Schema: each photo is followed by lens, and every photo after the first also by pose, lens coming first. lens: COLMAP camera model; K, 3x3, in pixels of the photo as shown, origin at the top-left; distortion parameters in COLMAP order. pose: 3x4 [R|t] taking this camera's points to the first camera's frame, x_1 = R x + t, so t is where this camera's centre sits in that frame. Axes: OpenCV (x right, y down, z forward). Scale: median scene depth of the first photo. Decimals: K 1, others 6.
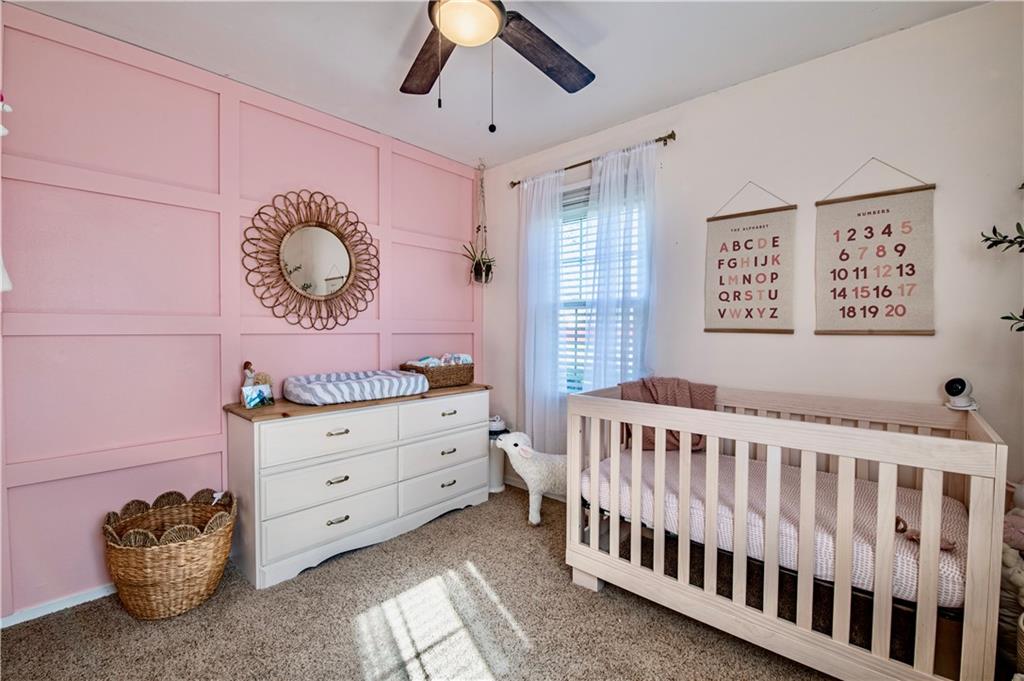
lens RADIAL K [[447.2, 0, 507.4], [0, 447.2, 339.9], [0, 0, 1]] dist [-0.009820, -0.004917]
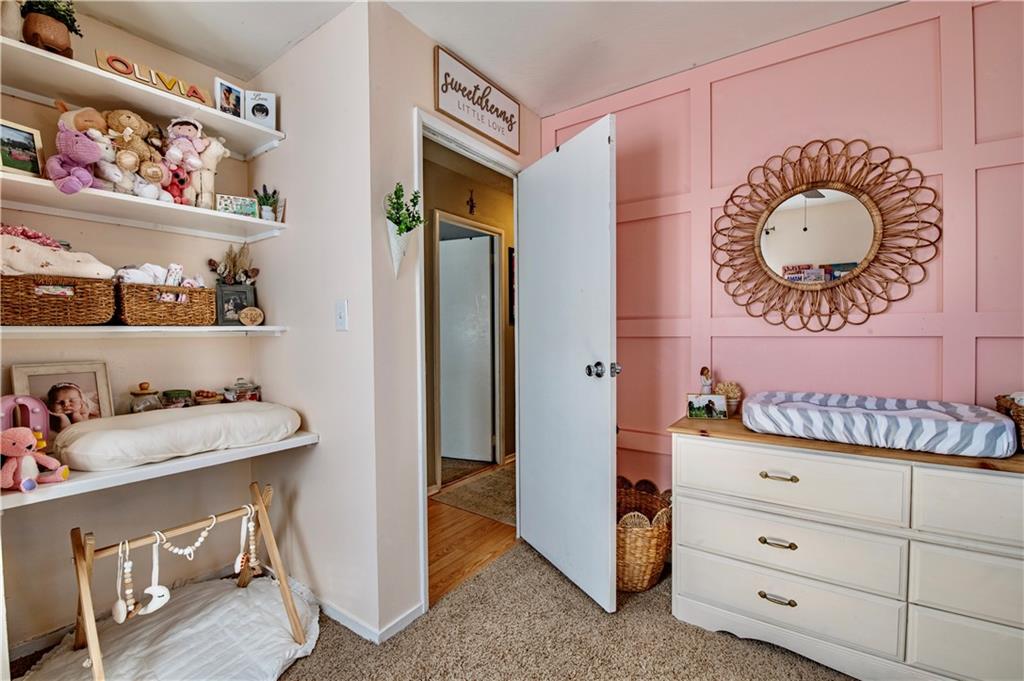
lens RADIAL K [[447.2, 0, 508.8], [0, 447.2, 338.4], [0, 0, 1]] dist [-0.009820, -0.004917]
pose [[0.120869, 0.012886, -0.992585, 0.294931], [-0.013621, 0.999843, 0.011322, -0.015932], [0.992575, 0.012152, 0.121026, 0.531838]]
